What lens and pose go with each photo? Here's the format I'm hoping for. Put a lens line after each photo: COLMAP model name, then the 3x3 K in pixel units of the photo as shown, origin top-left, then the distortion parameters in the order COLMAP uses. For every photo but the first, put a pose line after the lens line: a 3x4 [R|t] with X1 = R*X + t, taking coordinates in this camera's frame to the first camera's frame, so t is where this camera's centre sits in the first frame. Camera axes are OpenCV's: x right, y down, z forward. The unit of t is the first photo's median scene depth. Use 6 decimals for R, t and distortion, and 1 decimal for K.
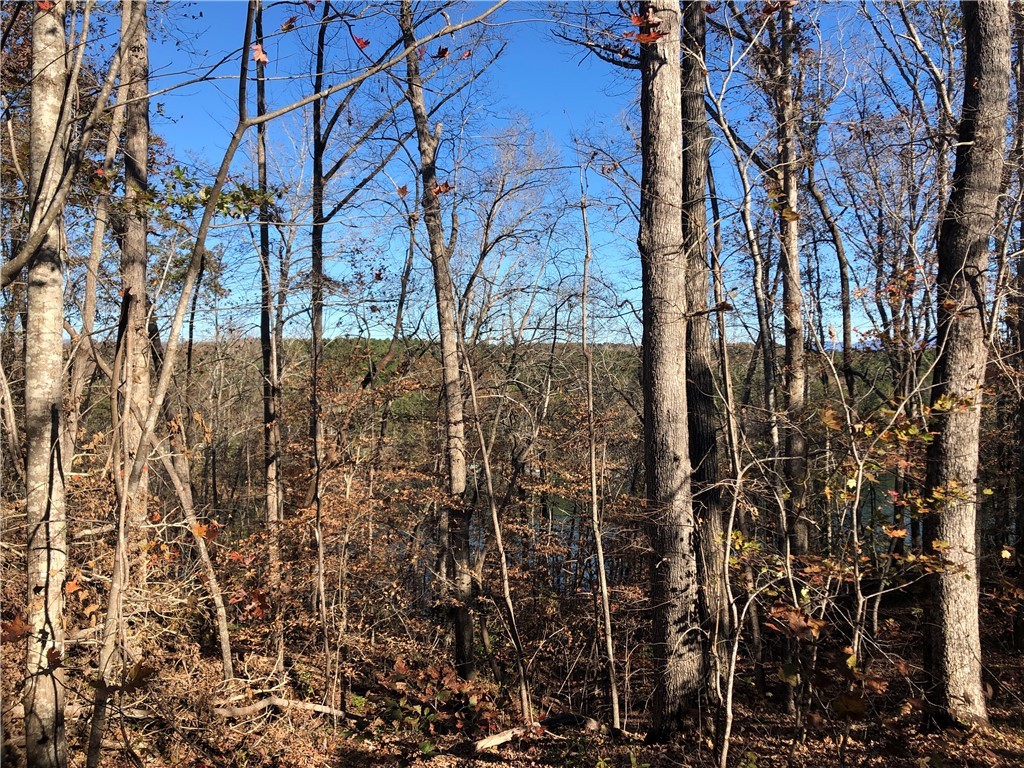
lens RADIAL K [[841.3, 0, 502.5], [0, 841.3, 385.6], [0, 0, 1]] dist [0.056290, -0.101037]
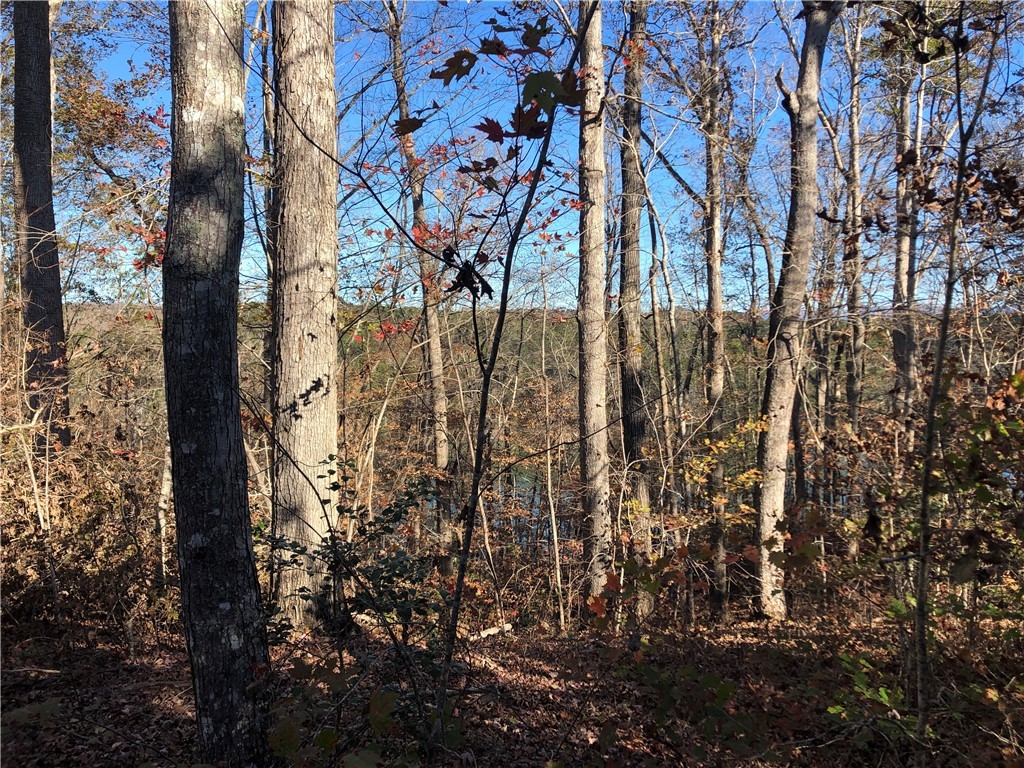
lens RADIAL K [[844.8, 0, 512.0], [0, 844.8, 384.0], [0, 0, 1]] dist [0.013202, 0.004435]
pose [[0.998459, 0.007377, 0.055009, -0.043944], [-0.009543, 0.999185, 0.039225, -0.101305], [-0.054674, -0.039689, 0.997715, -0.554574]]
